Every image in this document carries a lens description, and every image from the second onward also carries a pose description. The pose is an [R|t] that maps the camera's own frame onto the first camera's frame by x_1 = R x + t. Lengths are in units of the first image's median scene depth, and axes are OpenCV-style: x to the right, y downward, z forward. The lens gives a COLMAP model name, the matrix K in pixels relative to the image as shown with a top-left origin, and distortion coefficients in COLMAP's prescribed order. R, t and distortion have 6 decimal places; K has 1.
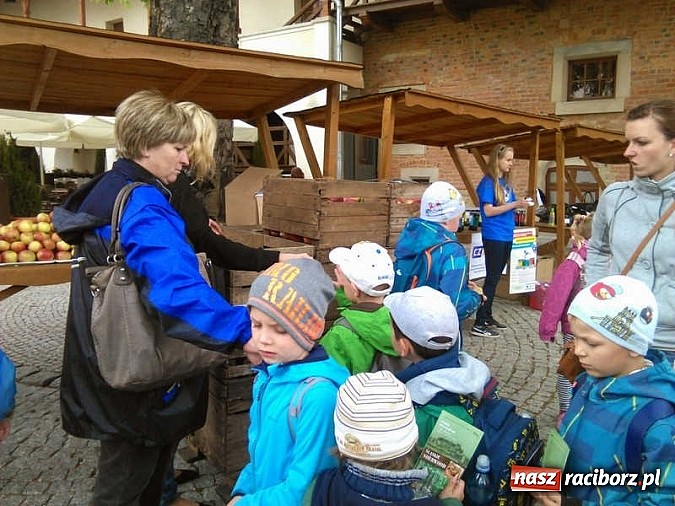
lens RADIAL K [[582.5, 0, 335.9], [0, 582.5, 254.9], [0, 0, 1]] dist [-0.053611, 0.070815]
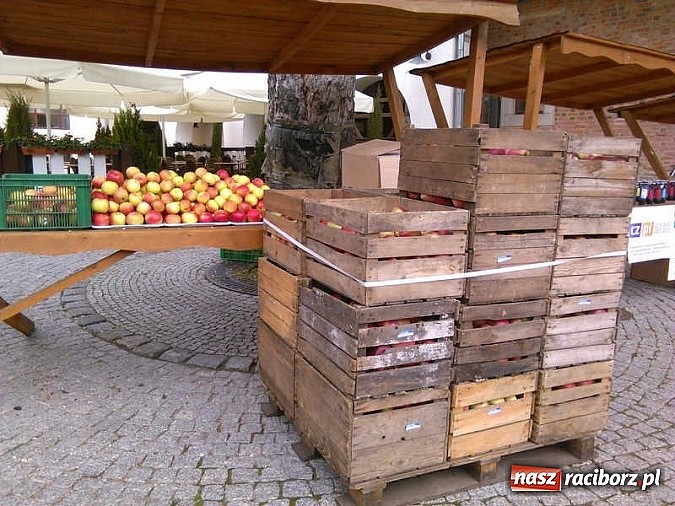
lens RADIAL K [[582.5, 0, 335.9], [0, 582.5, 254.9], [0, 0, 1]] dist [-0.053611, 0.070815]
pose [[0.982769, 0.032876, -0.181890, -0.037176], [-0.025763, 0.998813, 0.041331, 0.009074], [0.183033, -0.035932, 0.982450, 0.105043]]
